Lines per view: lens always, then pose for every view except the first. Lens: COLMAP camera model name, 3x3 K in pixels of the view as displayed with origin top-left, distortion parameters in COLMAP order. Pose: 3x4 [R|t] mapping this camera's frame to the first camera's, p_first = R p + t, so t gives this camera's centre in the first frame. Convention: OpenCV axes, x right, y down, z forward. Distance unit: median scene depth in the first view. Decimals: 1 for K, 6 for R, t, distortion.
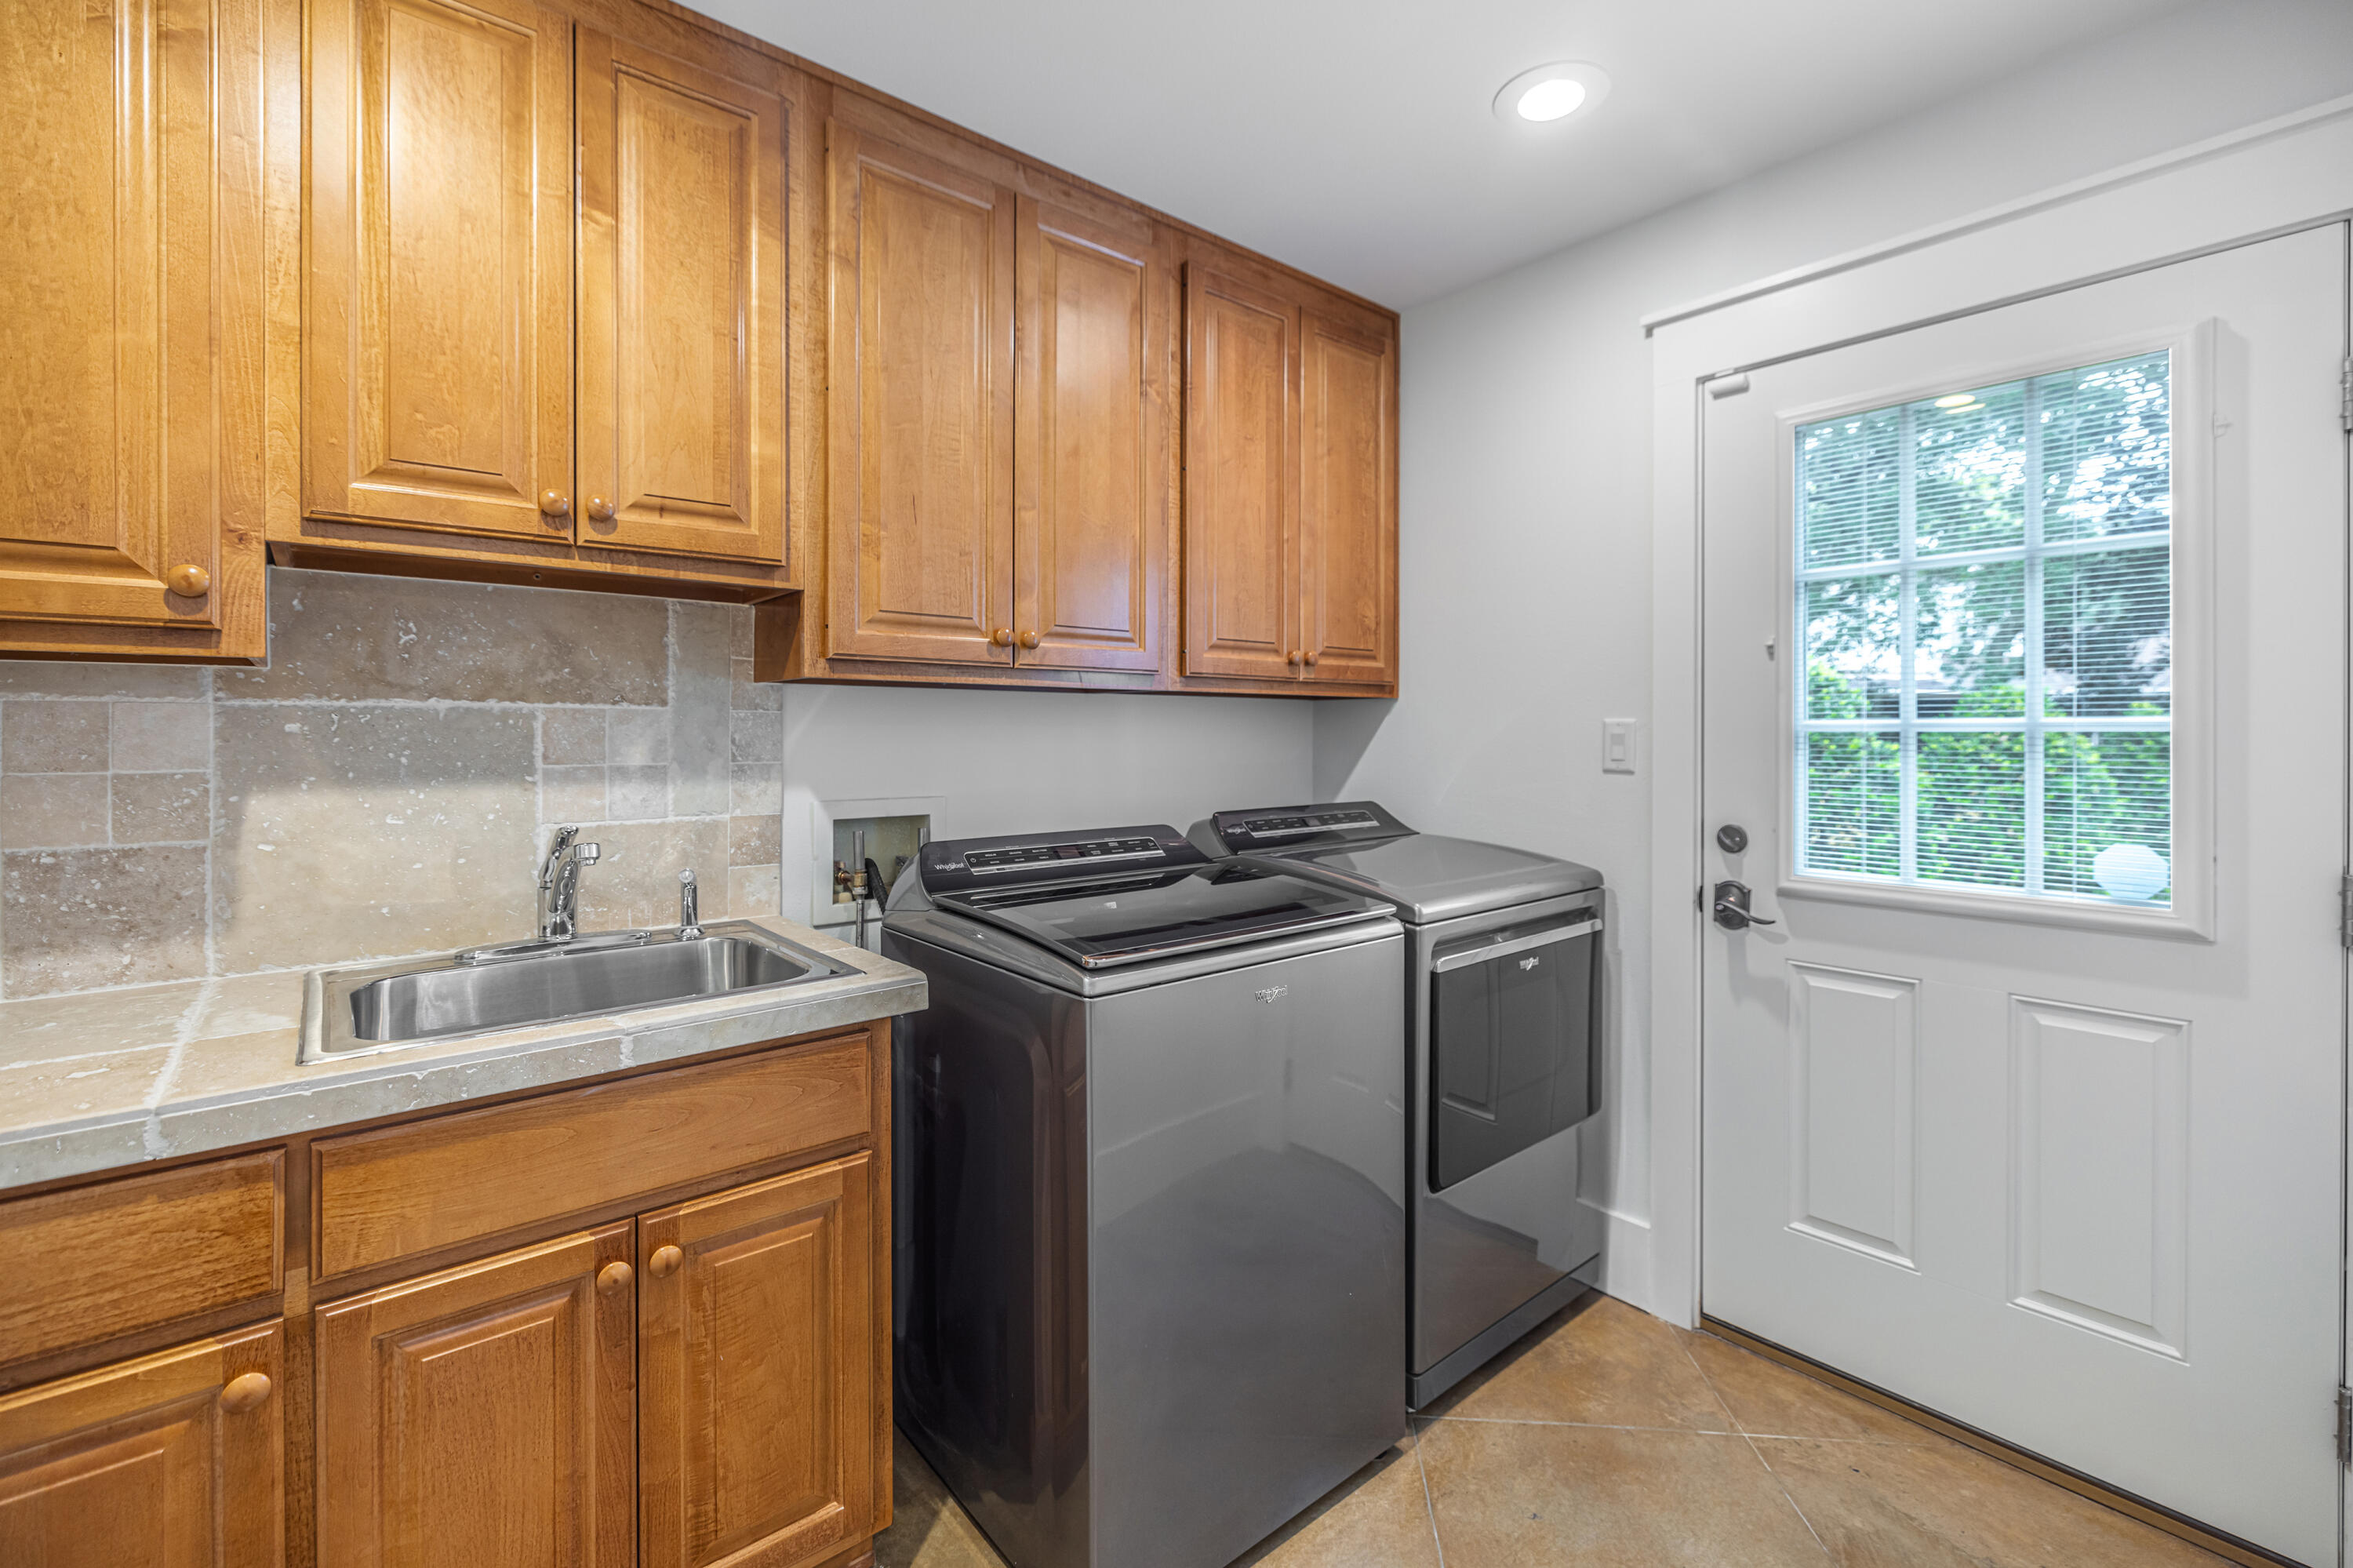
lens RADIAL K [[1013.2, 0, 1190.7], [0, 1013.2, 738.3], [0, 0, 1]] dist [-0.011017, -0.000253]
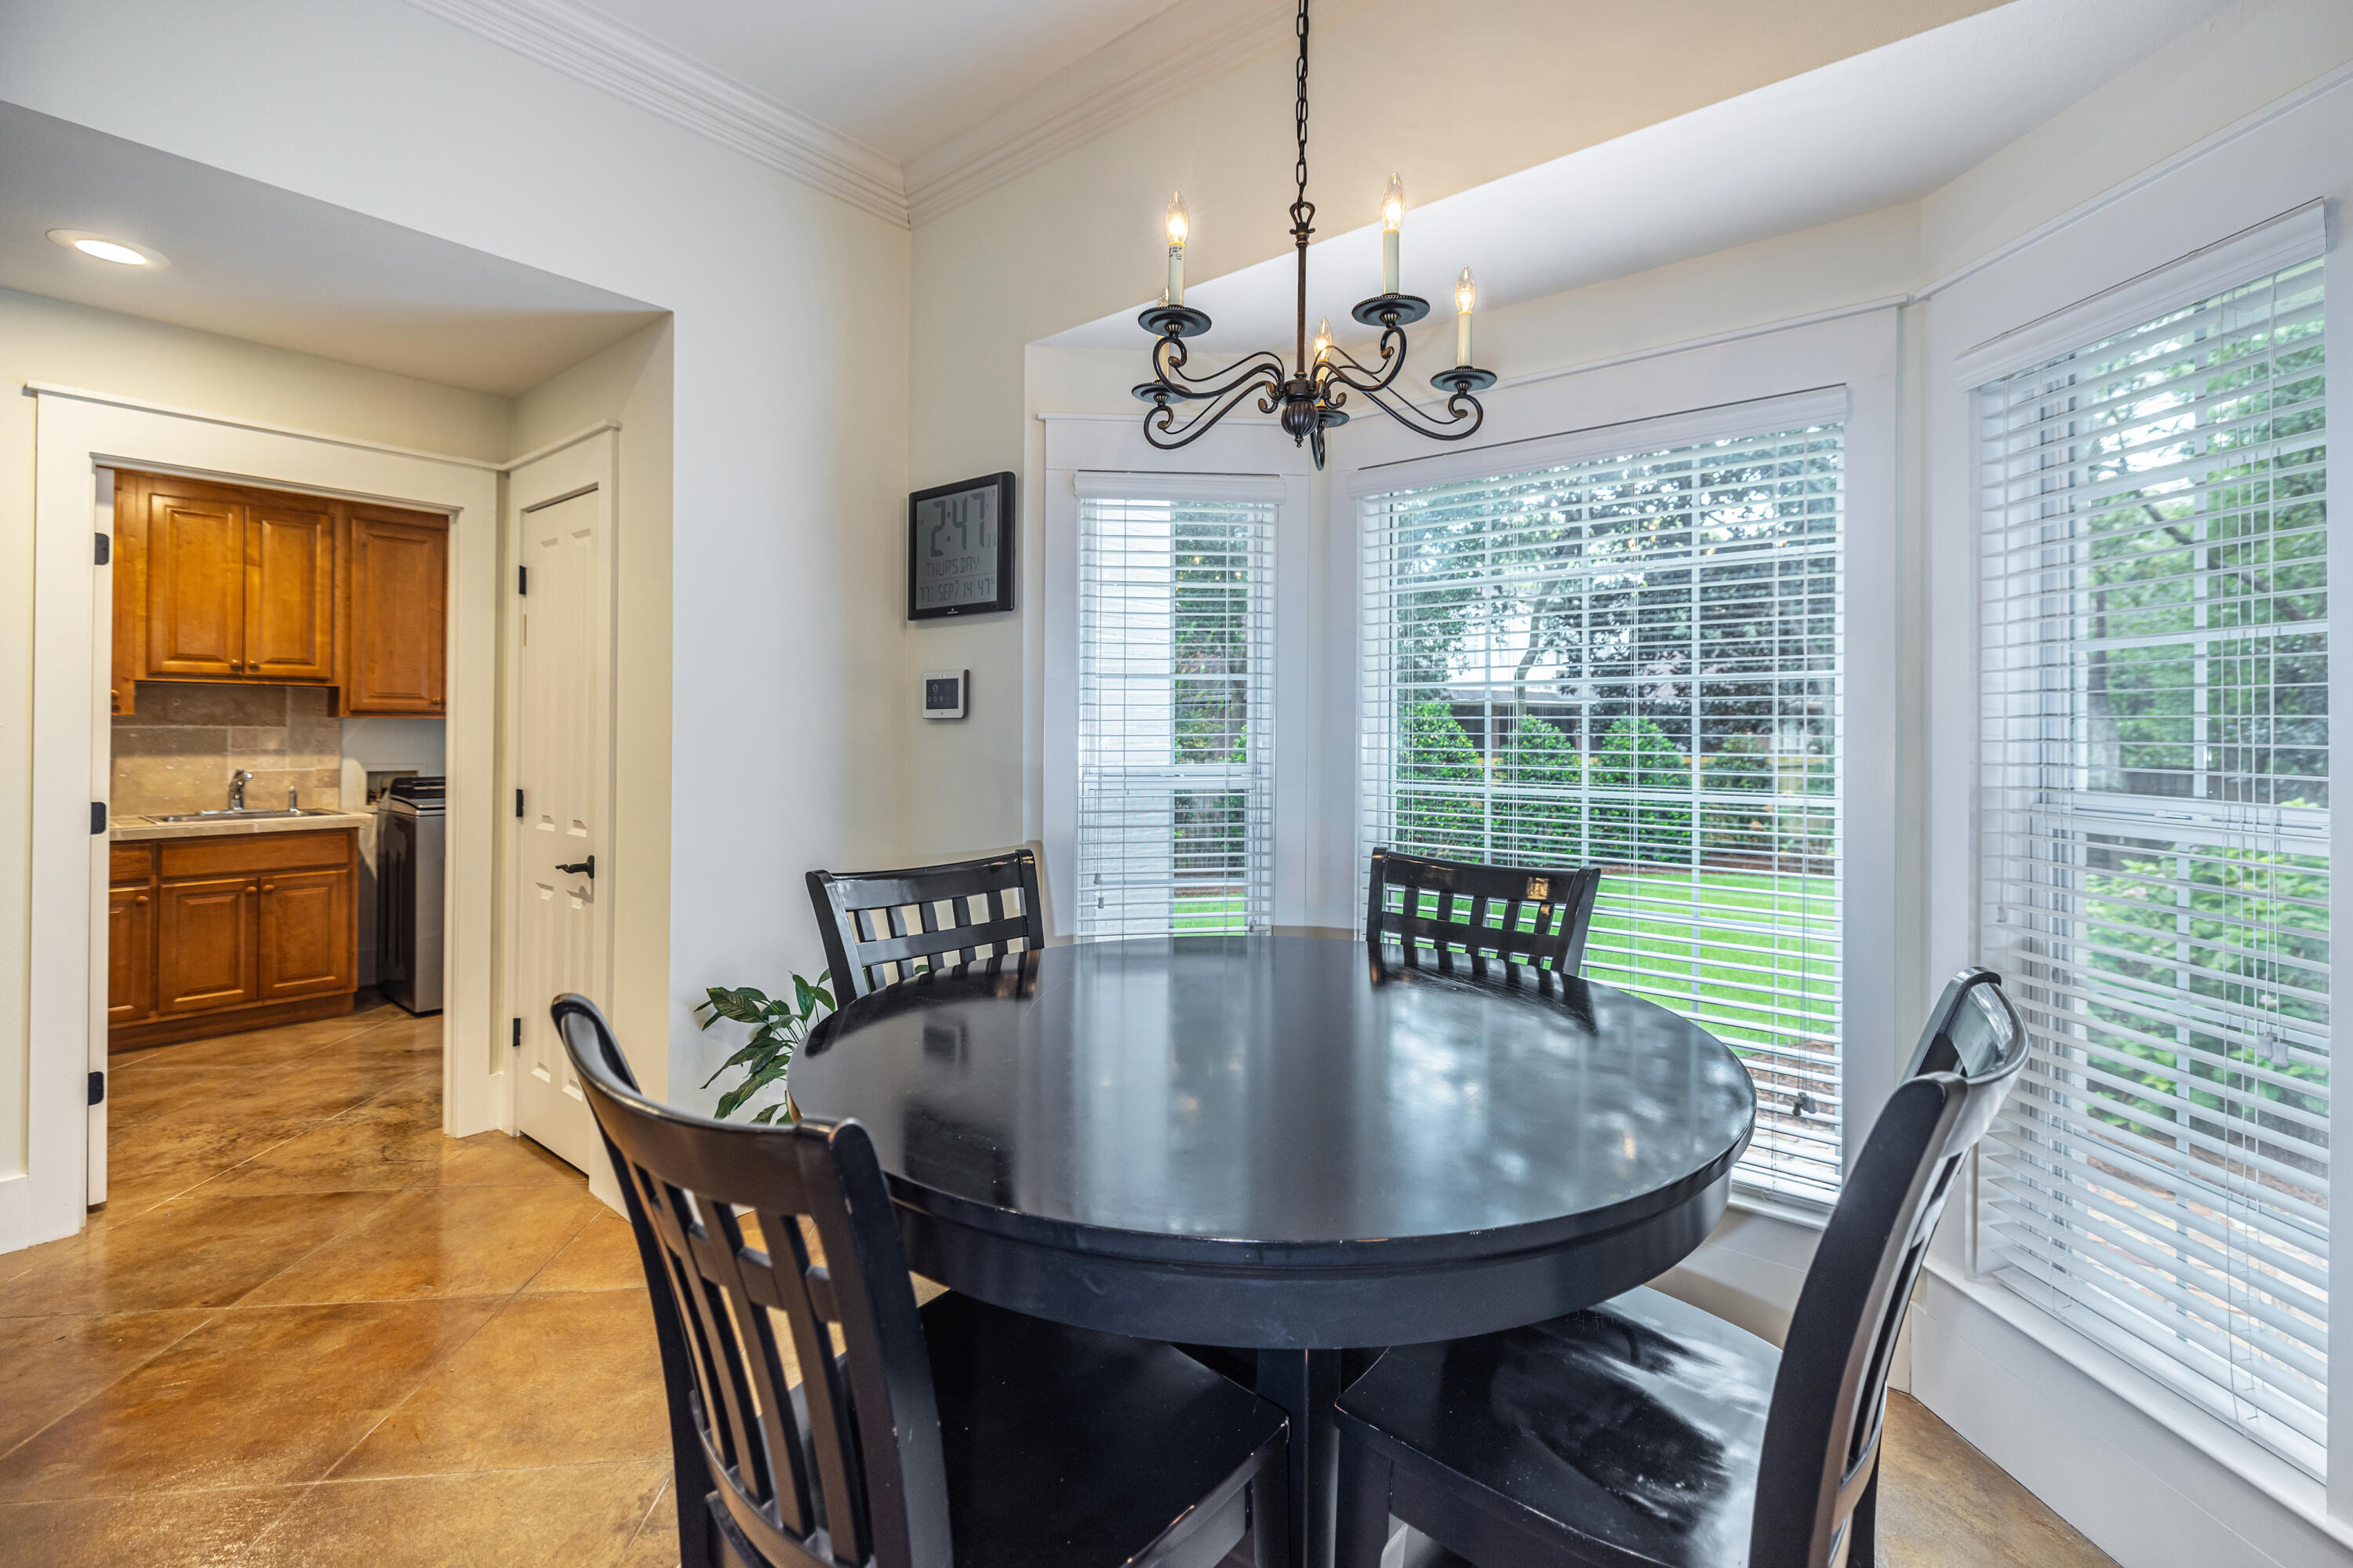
lens RADIAL K [[1013.2, 0, 1226.7], [0, 1013.2, 728.3], [0, 0, 1]] dist [-0.011017, -0.000253]
pose [[0.978784, 0.006250, 0.204801, 1.570690], [-0.004507, 0.999950, -0.008977, -0.018006], [-0.204847, 0.007864, 0.978762, -2.408125]]
